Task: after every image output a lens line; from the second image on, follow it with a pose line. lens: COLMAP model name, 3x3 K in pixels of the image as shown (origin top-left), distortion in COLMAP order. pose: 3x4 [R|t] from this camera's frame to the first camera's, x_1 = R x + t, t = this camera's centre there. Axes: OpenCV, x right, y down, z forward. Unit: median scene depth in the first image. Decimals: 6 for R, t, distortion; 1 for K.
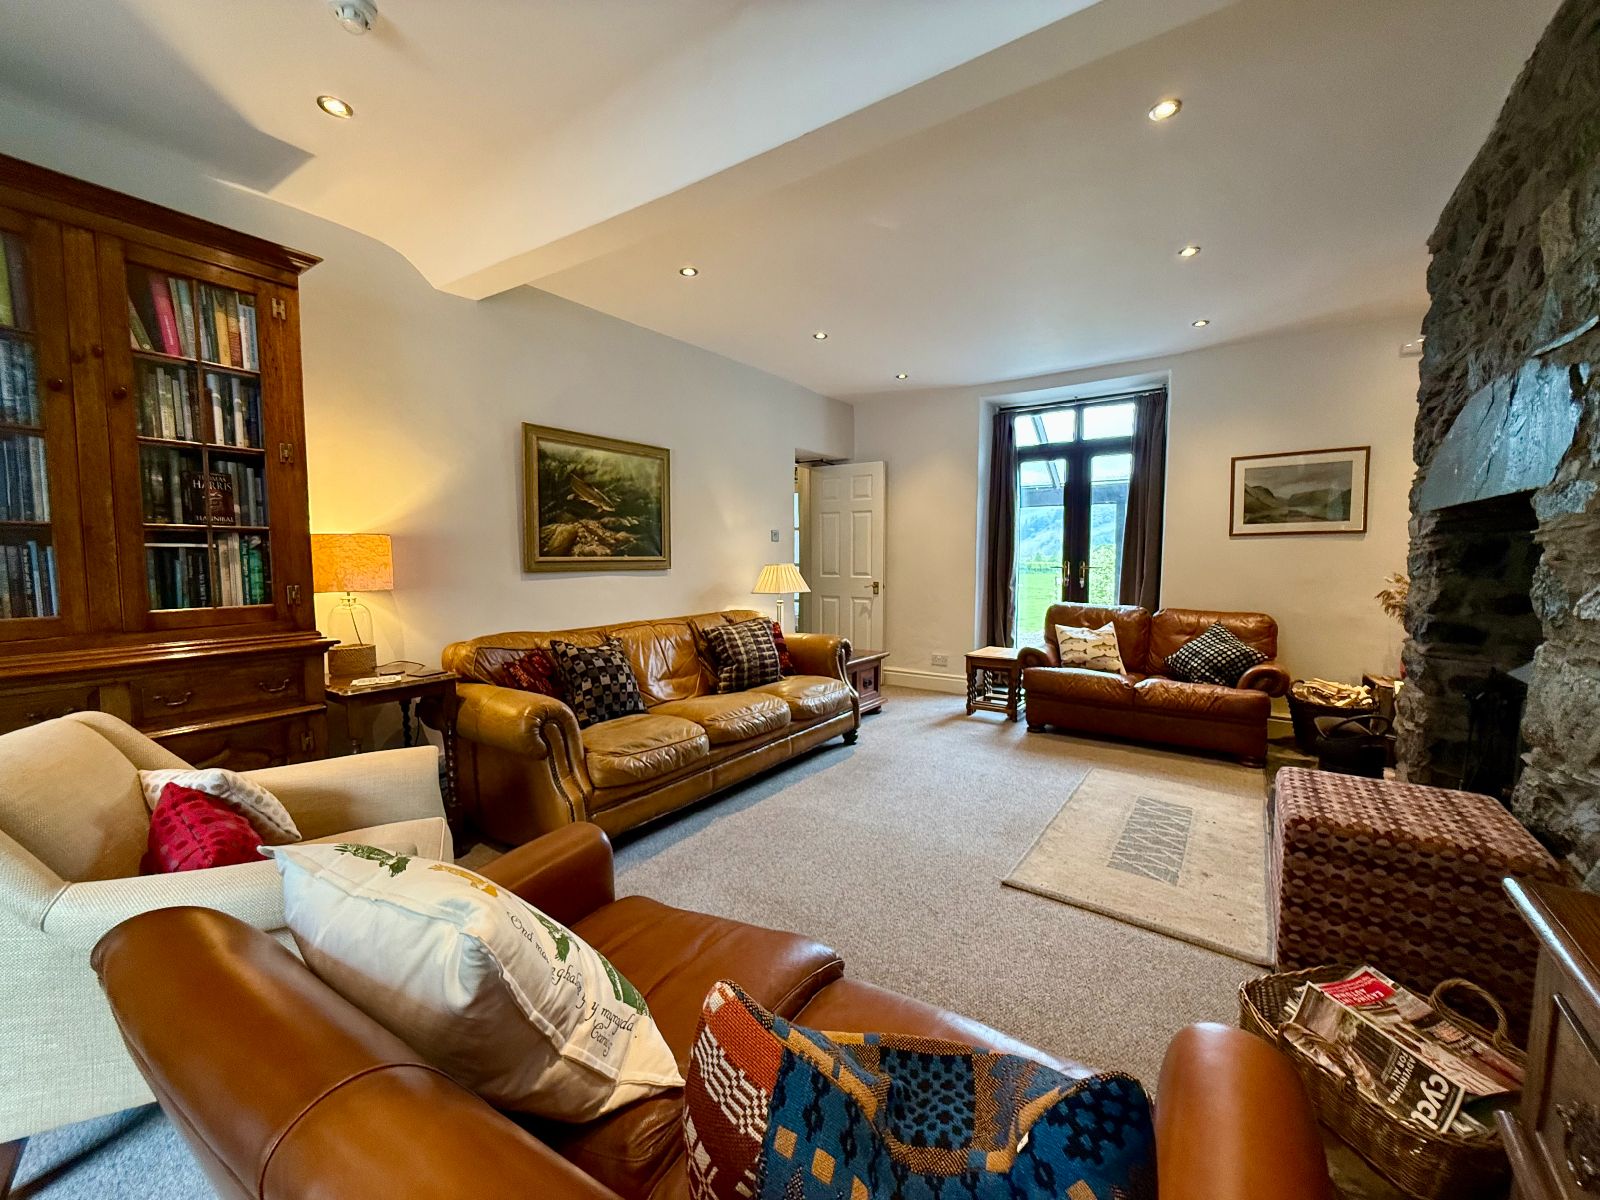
lens RADIAL K [[636.0, 0, 800.0], [0, 636.0, 600.0], [0, 0, 1]] dist [-0.001824, 0.000451]
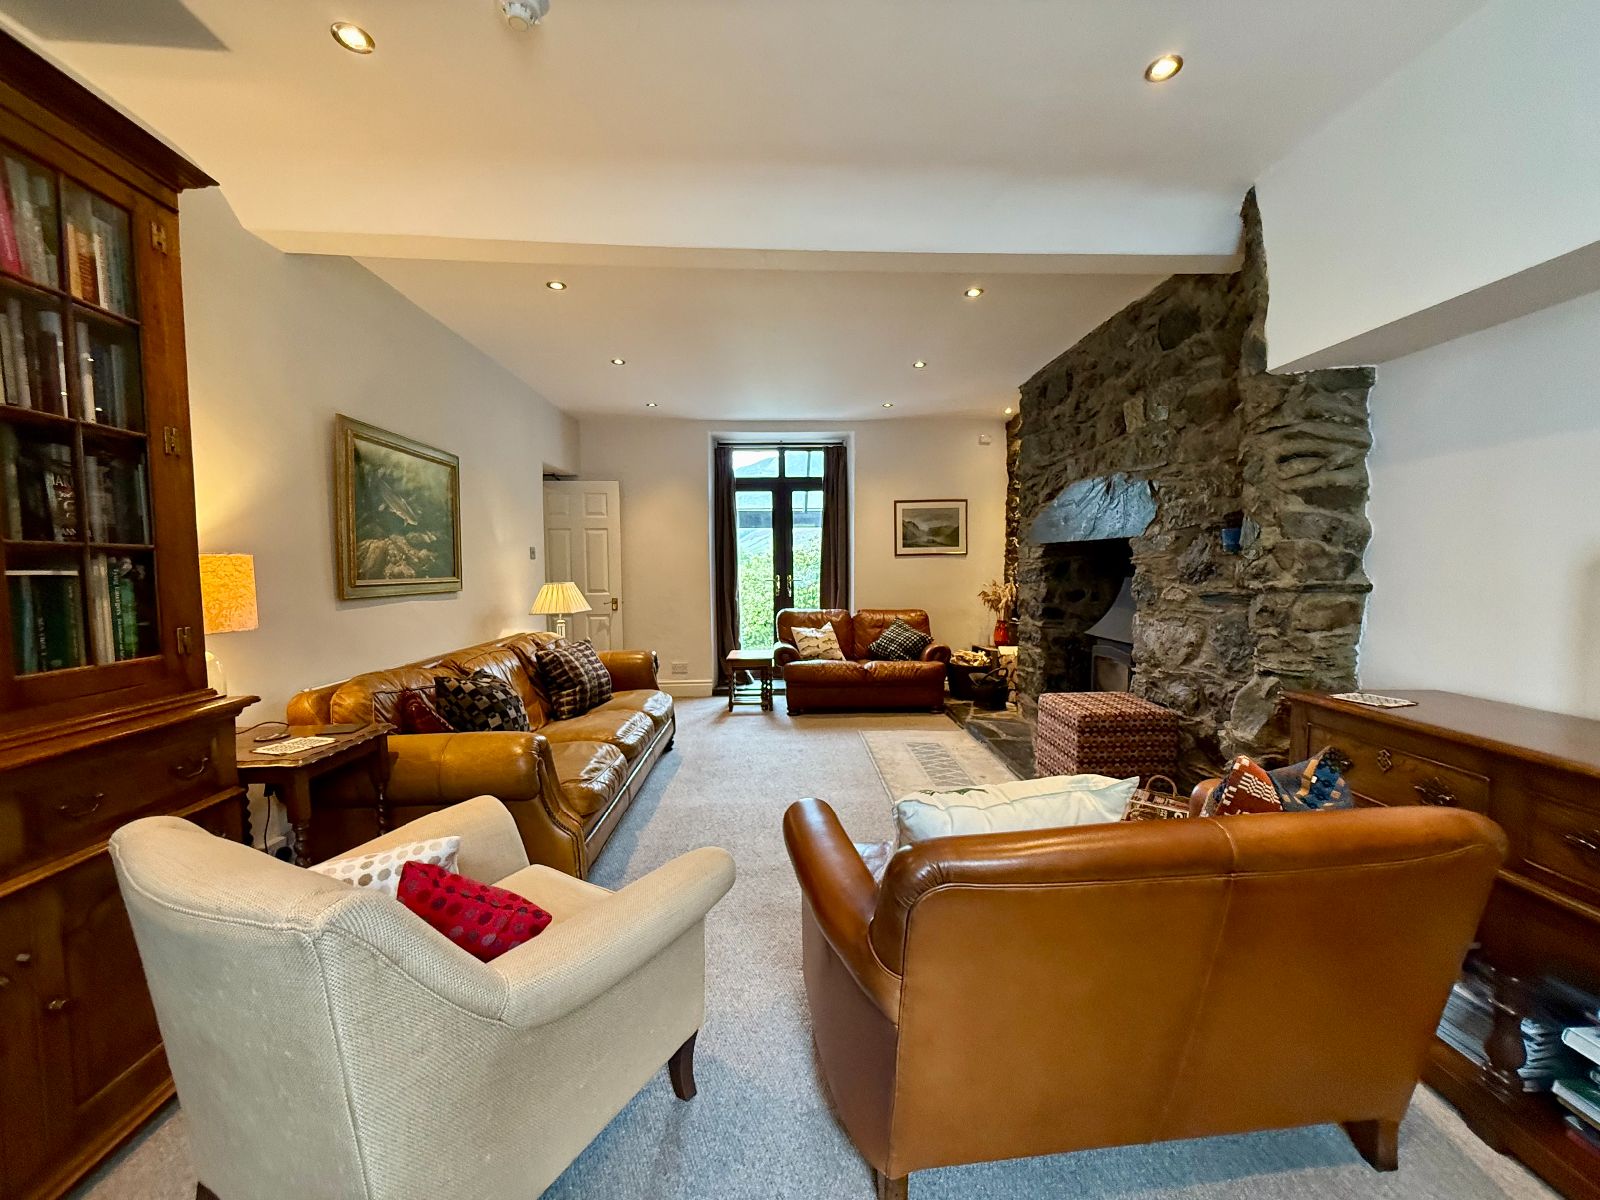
lens RADIAL K [[638.9, 0, 800.0], [0, 638.9, 600.0], [0, 0, 1]] dist [0.002298, -0.000850]
pose [[0.794325, -0.038206, 0.606291, -0.435026], [0.051693, 0.998651, -0.004795, -0.009049], [-0.605290, 0.035150, 0.795228, 0.009451]]
